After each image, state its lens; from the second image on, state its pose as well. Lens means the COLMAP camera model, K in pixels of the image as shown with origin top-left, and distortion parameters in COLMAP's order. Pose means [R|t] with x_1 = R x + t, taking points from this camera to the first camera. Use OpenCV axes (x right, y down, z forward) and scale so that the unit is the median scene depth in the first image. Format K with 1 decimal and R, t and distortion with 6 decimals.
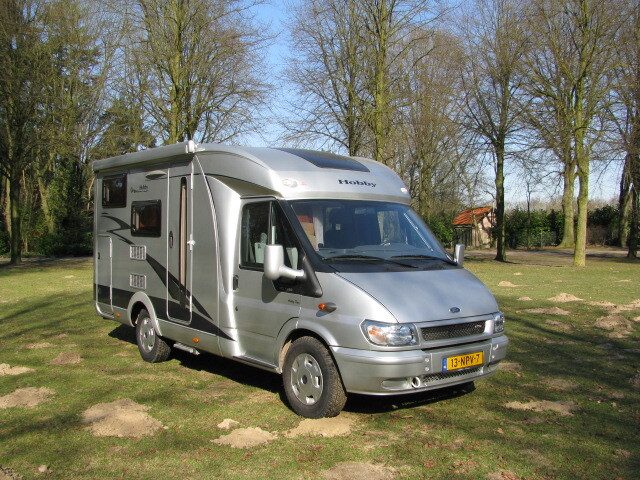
lens RADIAL K [[673.5, 0, 319.1], [0, 673.5, 242.1], [0, 0, 1]] dist [-0.134701, 0.000000]
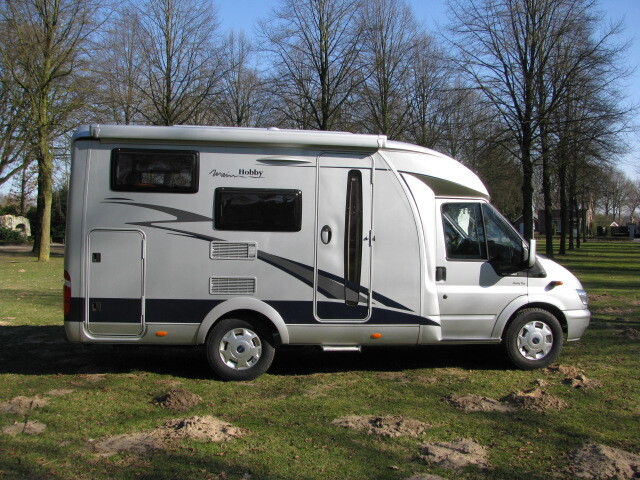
lens RADIAL K [[673.5, 0, 323.6], [0, 673.5, 238.1], [0, 0, 1]] dist [-0.134701, 0.000000]
pose [[0.489413, 0.000678, 0.872052, -1.027021], [0.004642, 0.999984, -0.003383, 0.003999], [-0.872040, 0.005704, 0.489402, 0.542962]]
